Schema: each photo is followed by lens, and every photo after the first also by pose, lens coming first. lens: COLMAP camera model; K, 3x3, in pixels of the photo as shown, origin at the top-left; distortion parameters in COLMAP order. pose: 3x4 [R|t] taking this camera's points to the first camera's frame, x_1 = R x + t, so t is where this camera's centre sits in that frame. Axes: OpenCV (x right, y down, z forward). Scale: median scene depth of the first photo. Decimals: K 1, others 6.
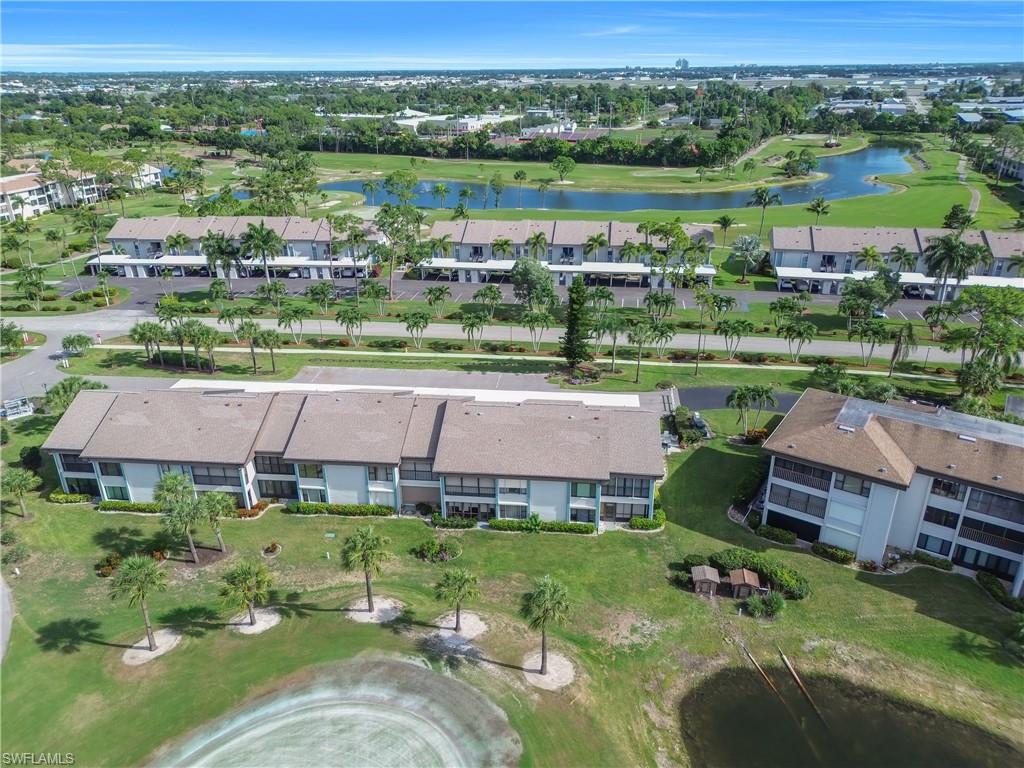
lens RADIAL K [[711.6, 0, 512.0], [0, 711.6, 384.0], [0, 0, 1]] dist [0.056387, -0.069562]
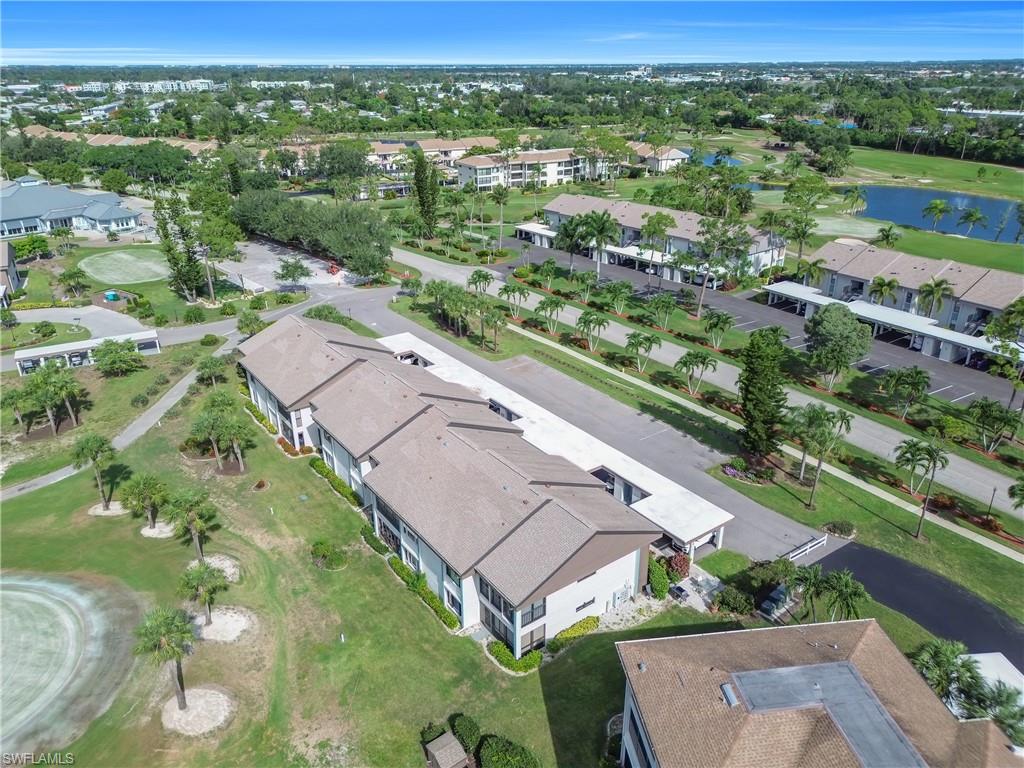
lens RADIAL K [[714.5, 0, 512.0], [0, 714.5, 384.0], [0, 0, 1]] dist [0.066292, -0.075843]
pose [[0.671596, 0.305702, -0.674912, 0.385929], [-0.299429, 0.945197, 0.130170, -0.110516], [0.677718, 0.114667, 0.726327, 0.262404]]
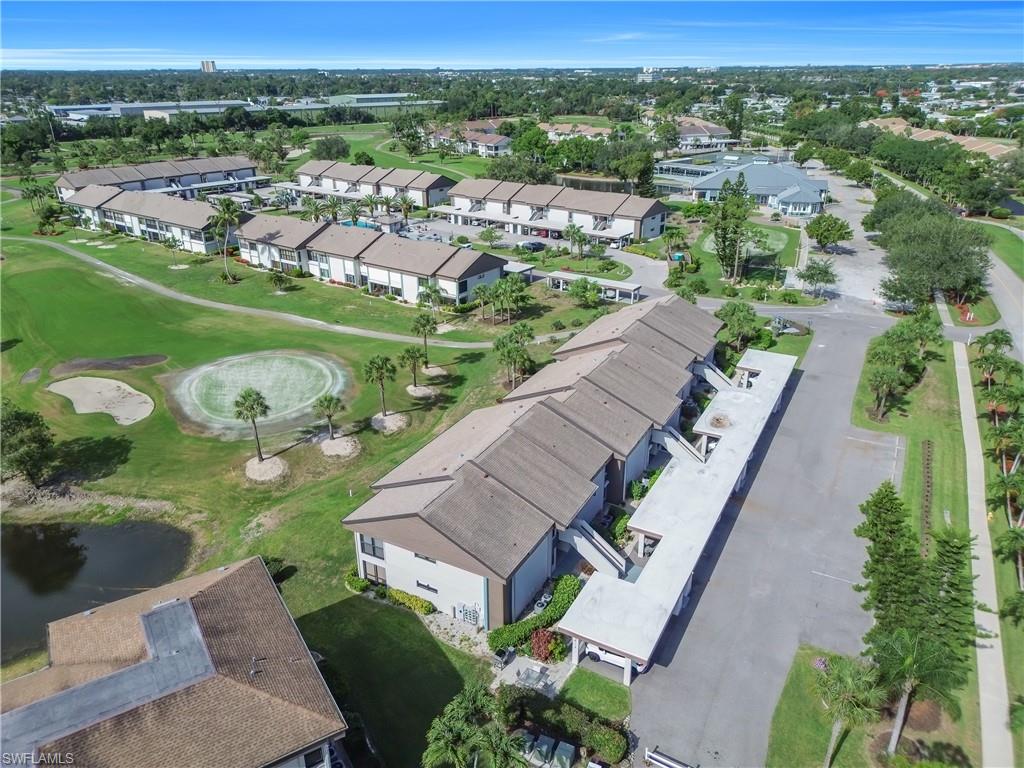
lens RADIAL K [[734.6, 0, 516.7], [0, 734.6, 330.9], [0, 0, 1]] dist [0.057804, -0.105131]
pose [[-0.377092, 0.322983, -0.868034, 0.498674], [-0.364467, 0.809857, 0.459668, -0.323778], [0.851449, 0.489707, -0.187674, 0.744174]]
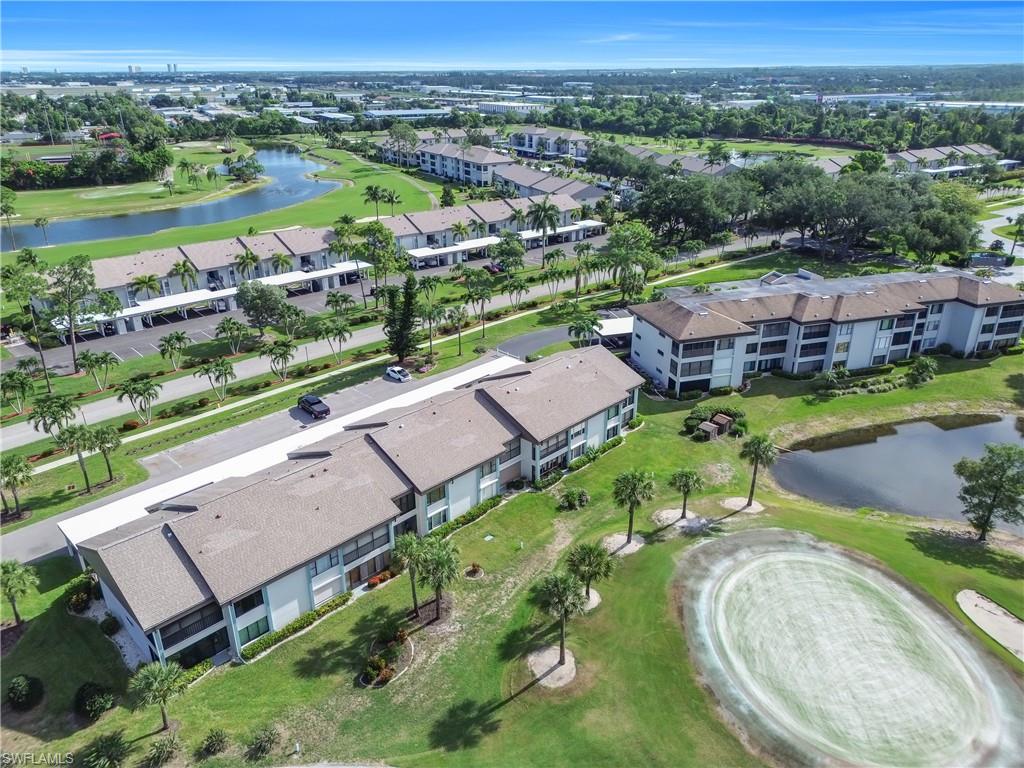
lens RADIAL K [[694.9, 0, 505.7], [0, 694.9, 411.7], [0, 0, 1]] dist [0.055881, -0.053900]
pose [[0.628412, -0.337487, 0.700857, -0.553816], [0.315032, 0.934204, 0.167383, -0.075595], [-0.711233, 0.115607, 0.693385, 0.163467]]
